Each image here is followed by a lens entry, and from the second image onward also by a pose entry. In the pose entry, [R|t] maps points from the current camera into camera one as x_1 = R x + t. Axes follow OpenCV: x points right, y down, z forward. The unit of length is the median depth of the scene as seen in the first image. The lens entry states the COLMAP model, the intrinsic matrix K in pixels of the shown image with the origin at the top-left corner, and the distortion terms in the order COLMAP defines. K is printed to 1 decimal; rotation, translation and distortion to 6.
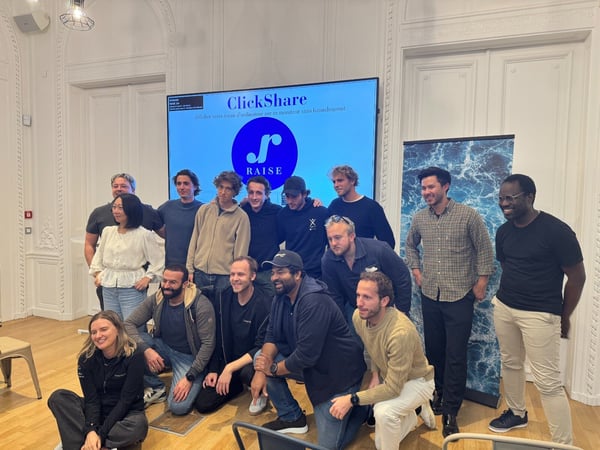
lens RADIAL K [[417.8, 0, 300.0], [0, 417.8, 225.0], [0, 0, 1]] dist [-0.000530, -0.028610]
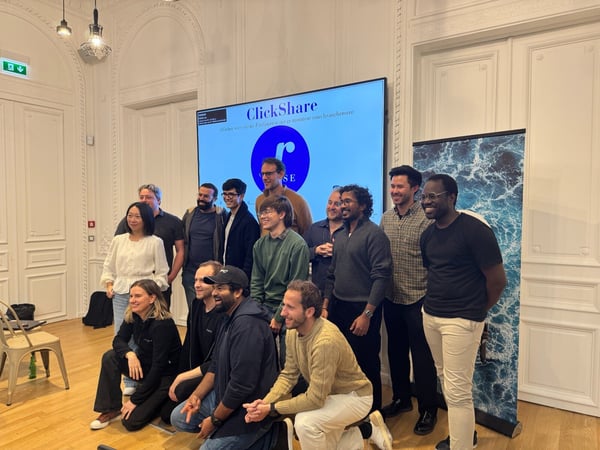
lens RADIAL K [[417.8, 0, 300.0], [0, 417.8, 225.0], [0, 0, 1]] dist [-0.000530, -0.028610]
pose [[0.977762, -0.007887, -0.209569, 0.195570], [0.003159, 0.999733, -0.022886, 0.006900], [0.209693, 0.021715, 0.977526, 0.028157]]
